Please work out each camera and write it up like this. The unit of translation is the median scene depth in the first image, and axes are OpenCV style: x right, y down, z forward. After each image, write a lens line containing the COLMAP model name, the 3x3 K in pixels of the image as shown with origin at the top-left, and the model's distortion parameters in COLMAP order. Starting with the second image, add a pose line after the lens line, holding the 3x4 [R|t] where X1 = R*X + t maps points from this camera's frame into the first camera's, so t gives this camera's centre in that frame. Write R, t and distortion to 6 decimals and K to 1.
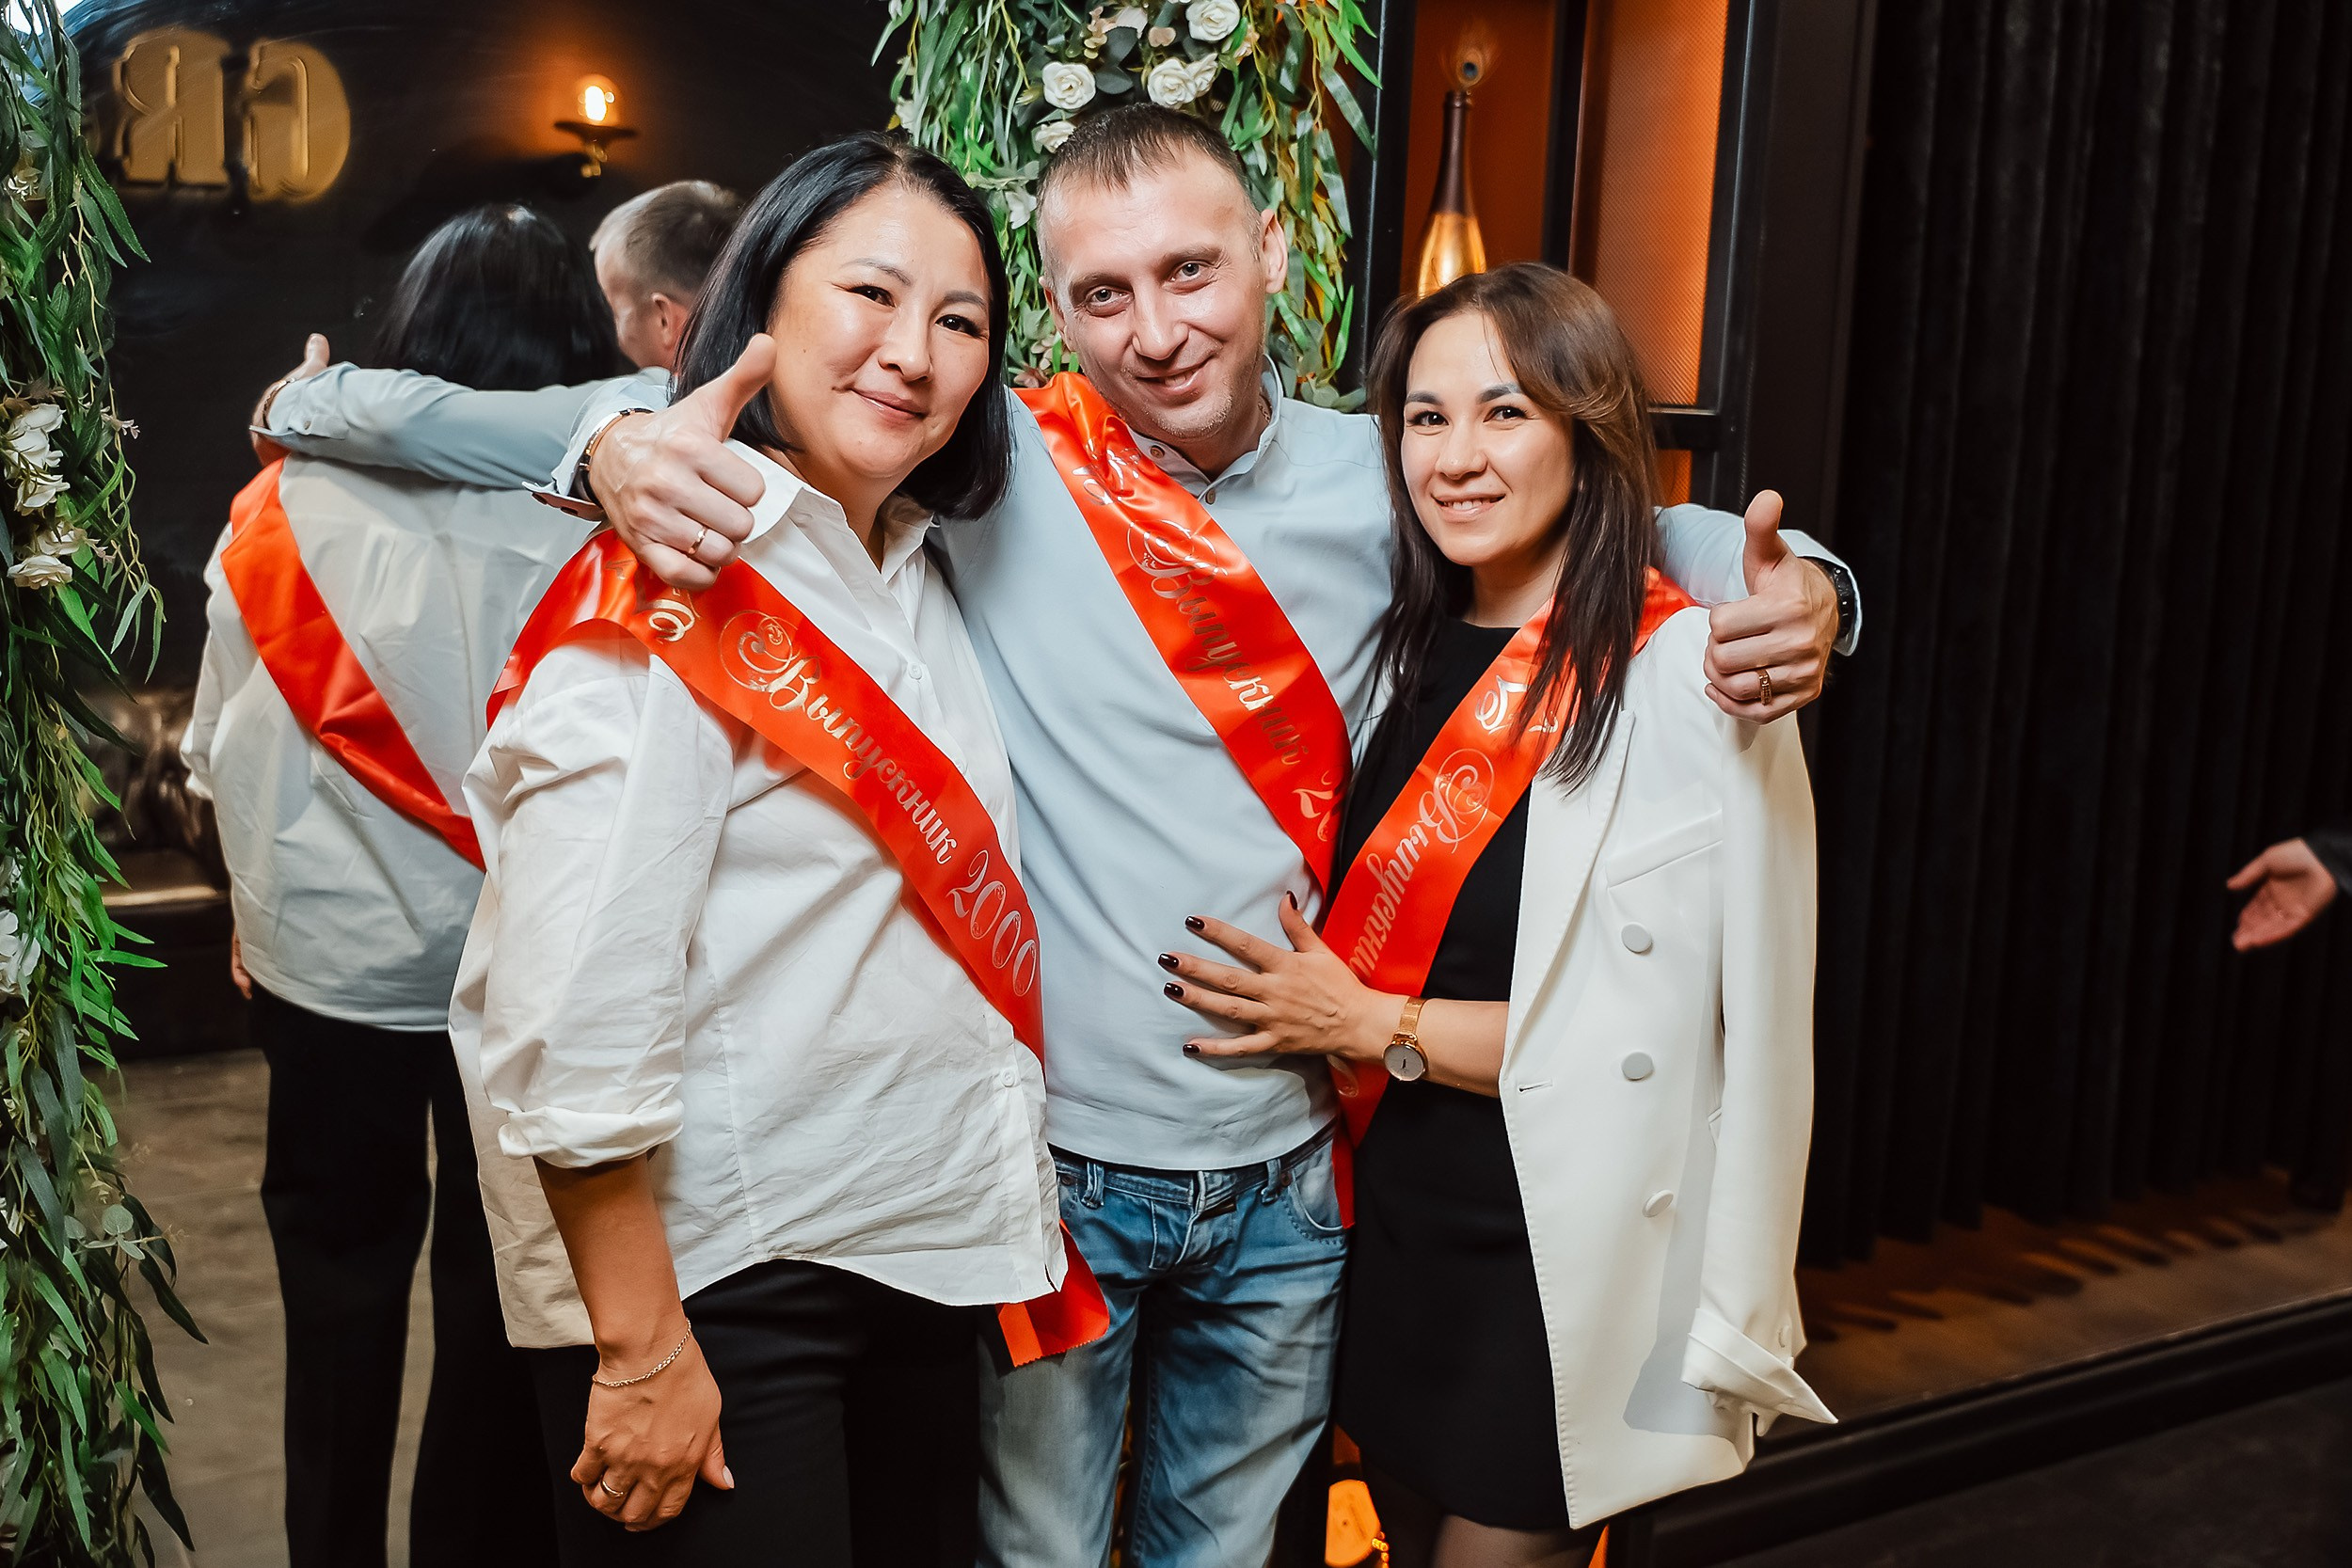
lens RADIAL K [[2284.3, 0, 1176.0], [0, 2284.3, 784.0], [0, 0, 1]] dist [-0.009062, 0.039774]
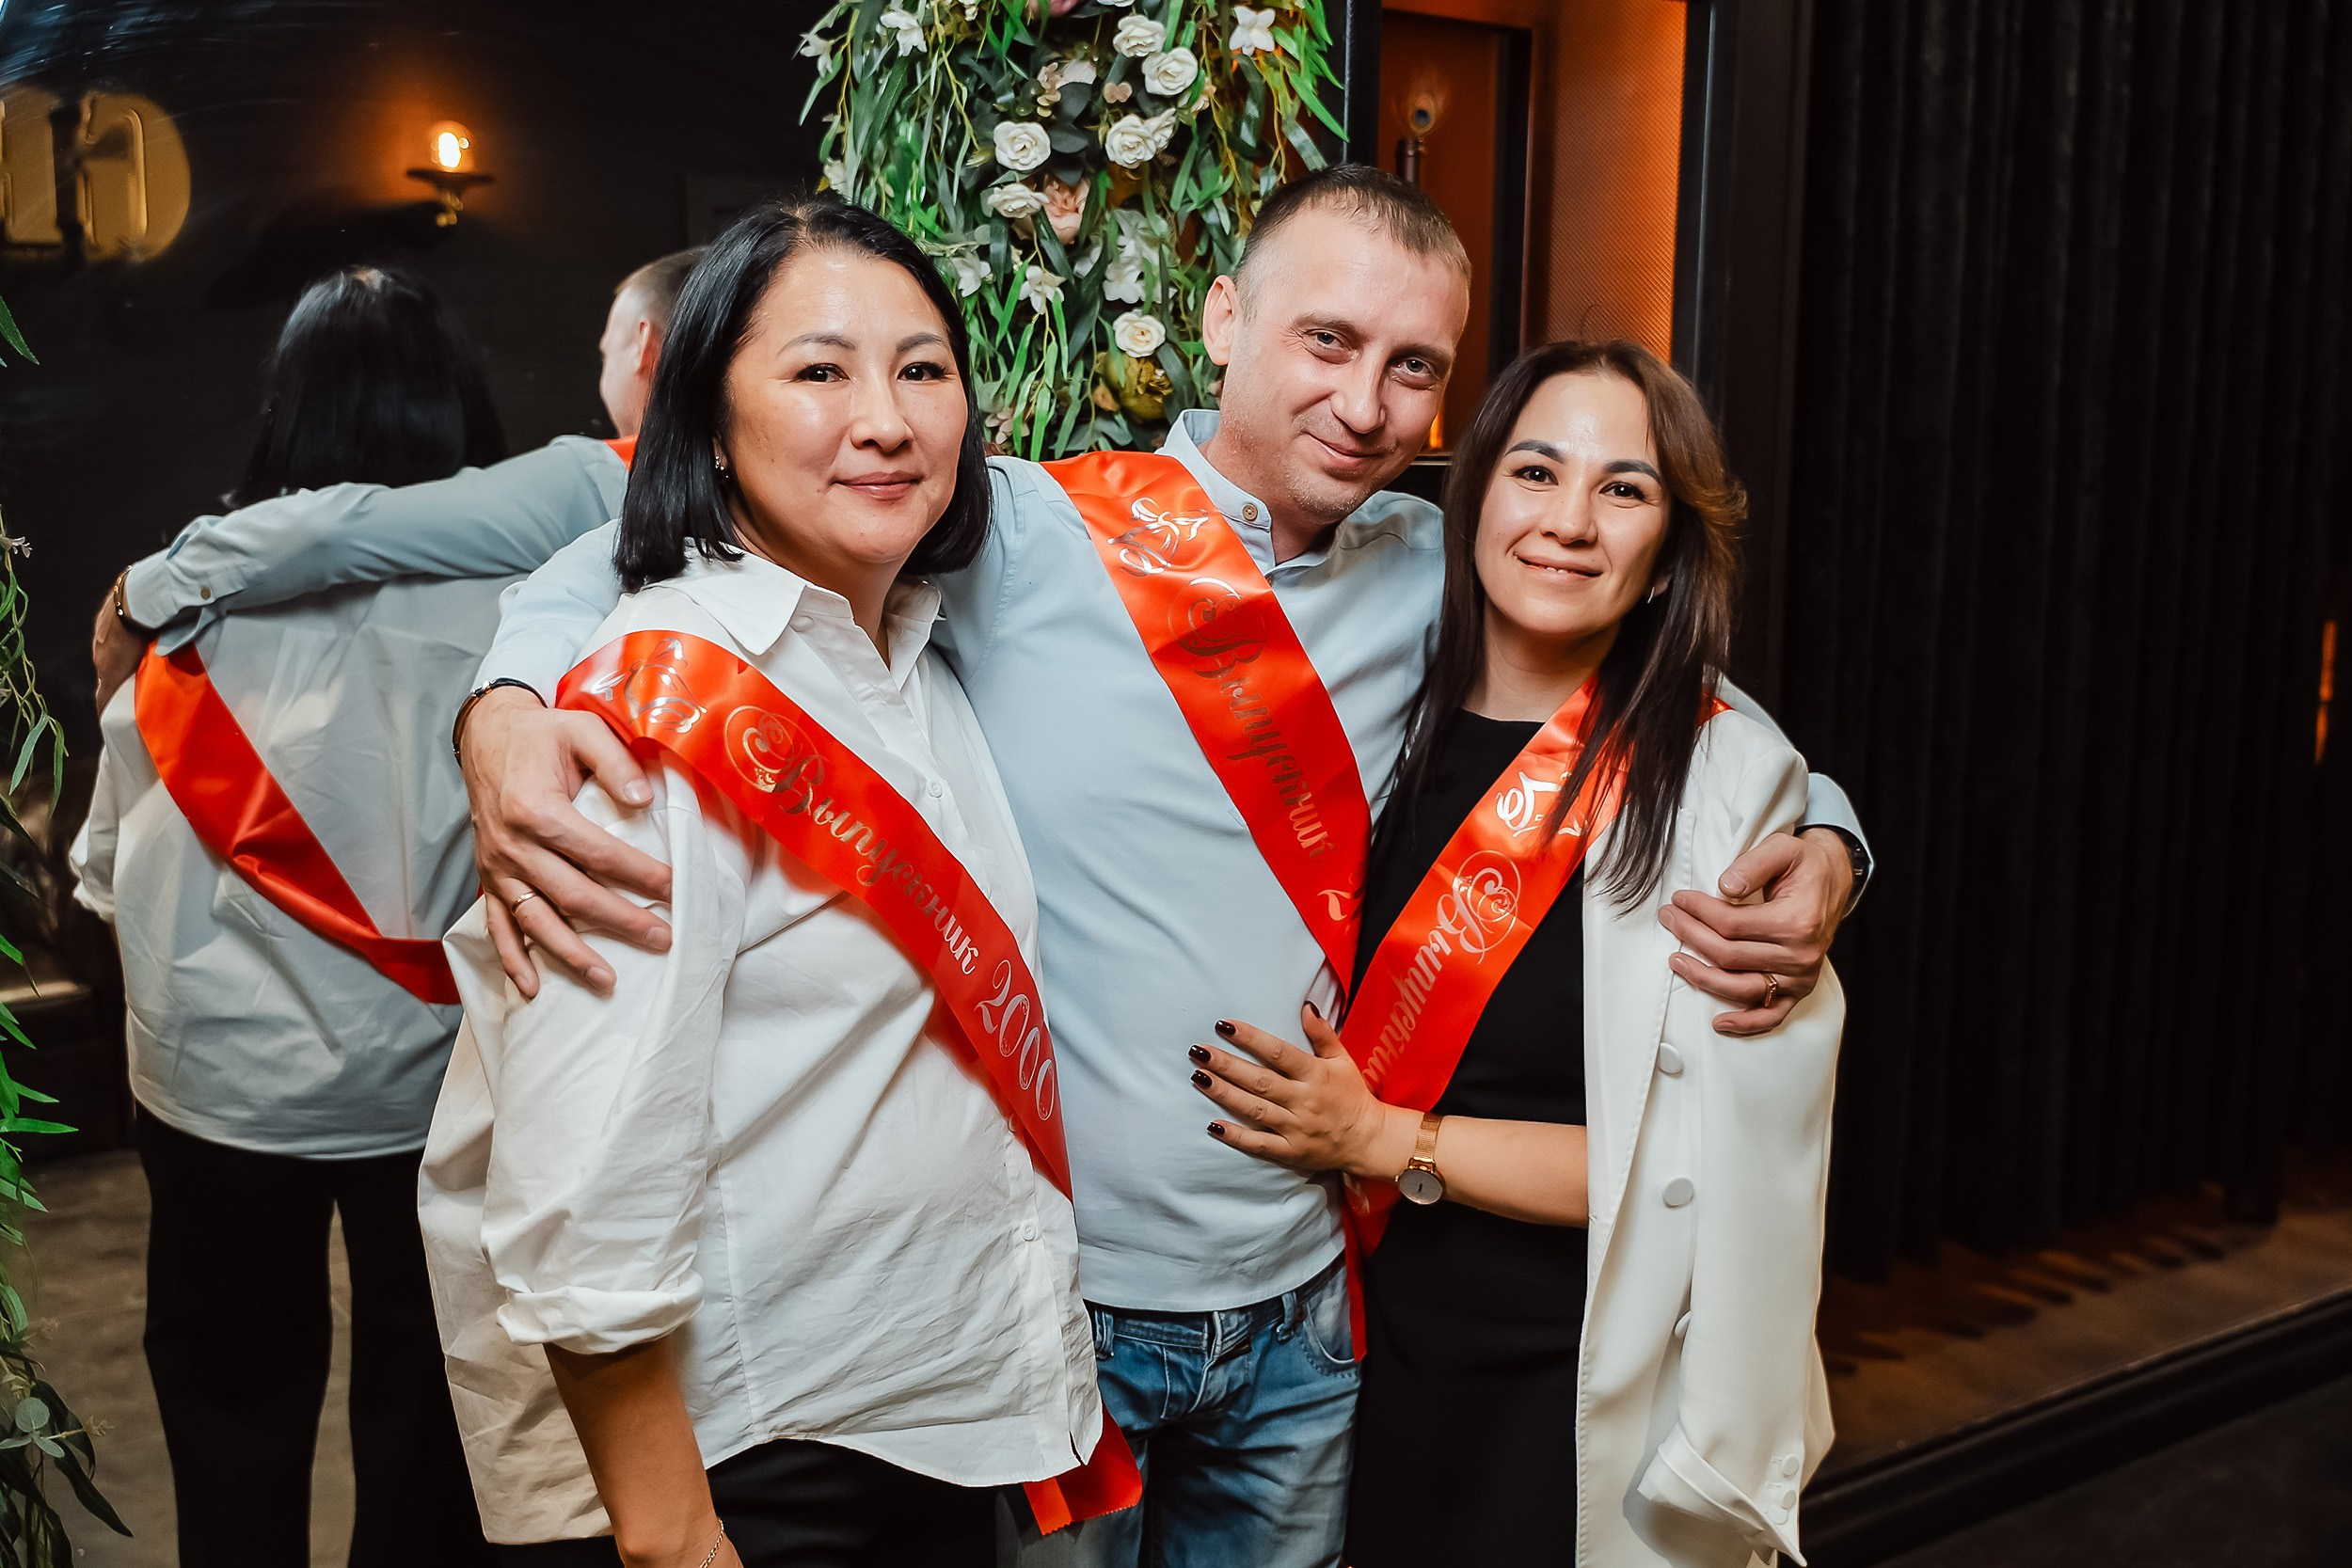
lens RADIAL K [[2284.3, 0, 1176.0], [0, 2284.3, 784.0], [0, 0, 1]] dist [-0.009062, 0.039774]
pose [[0.997340, -0.037079, 0.062756, -0.050855], [0.037624, 0.999264, -0.007535, -0.031652], [-0.062431, 0.009876, 0.998000, 0.054535]]
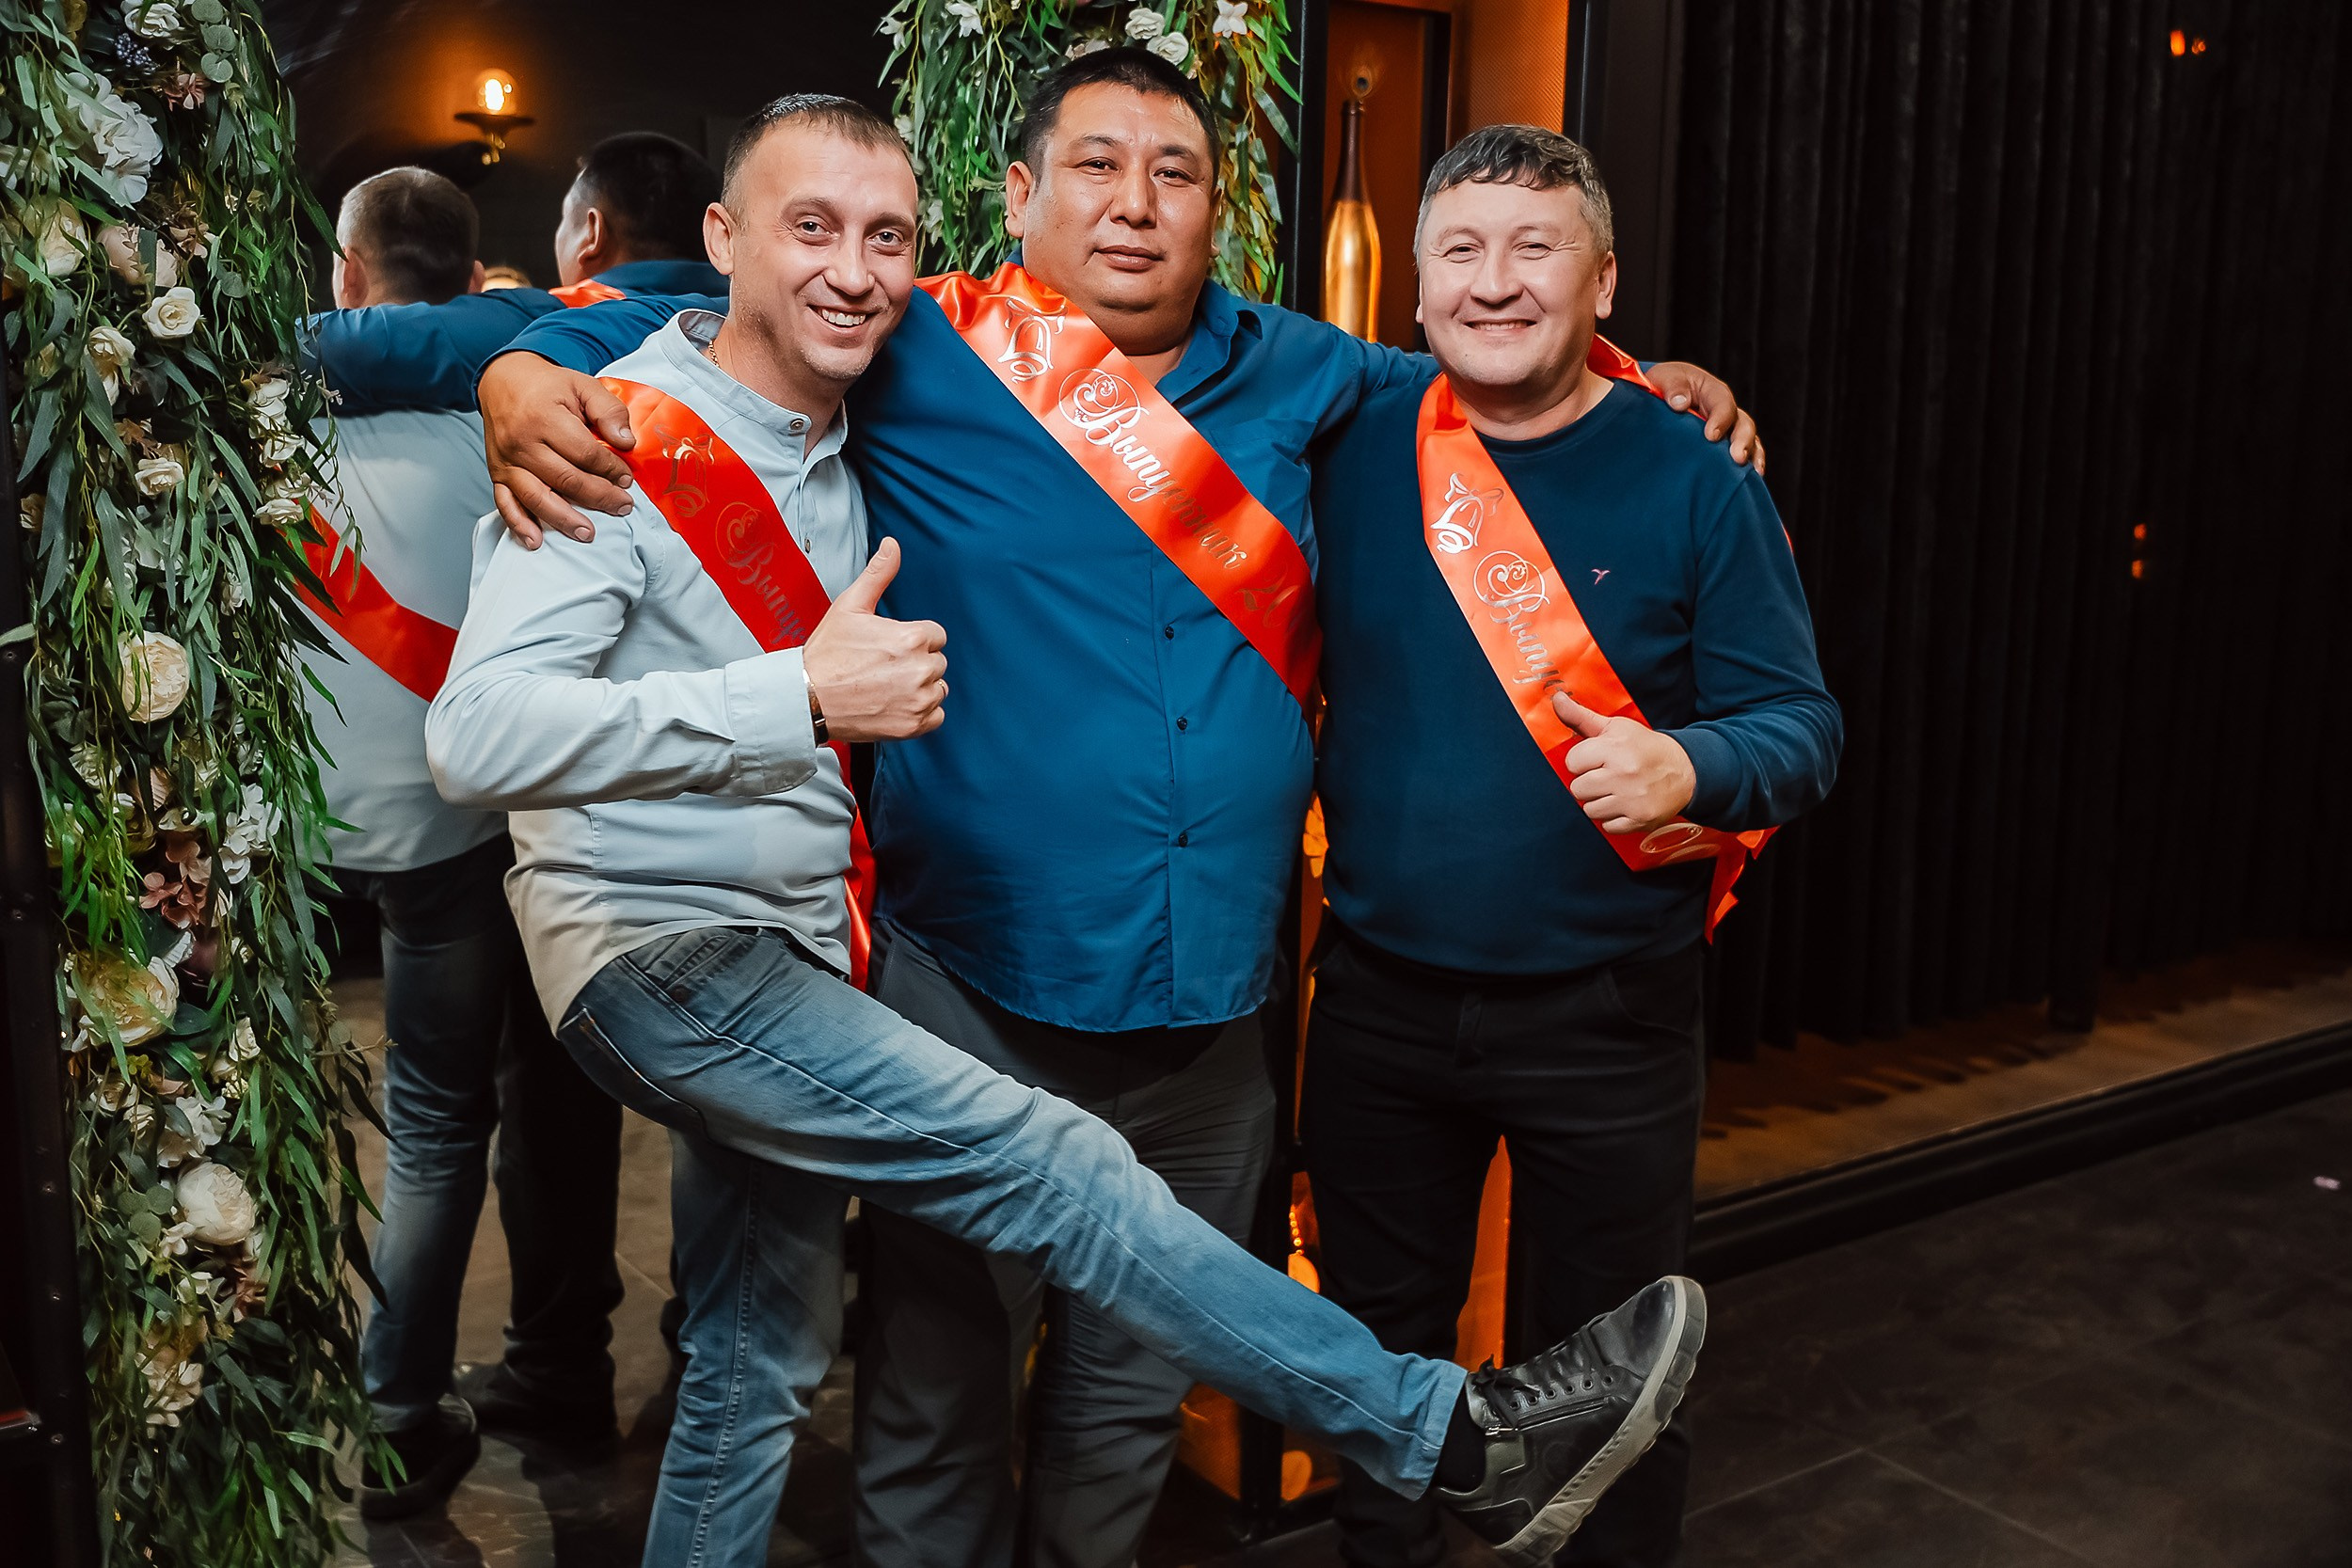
lens RADIAL K [[2284.3, 0, 1176.0], [0, 2284.3, 784.0], [0, 0, 1]] dist [-0.009062, 0.039774]
pose [[0.996397, -0.035751, 0.076908, -0.087839], [0.034599, 0.999269, 0.016263, 0.044257], [-0.077433, -0.013543, 0.996906, -0.244881]]
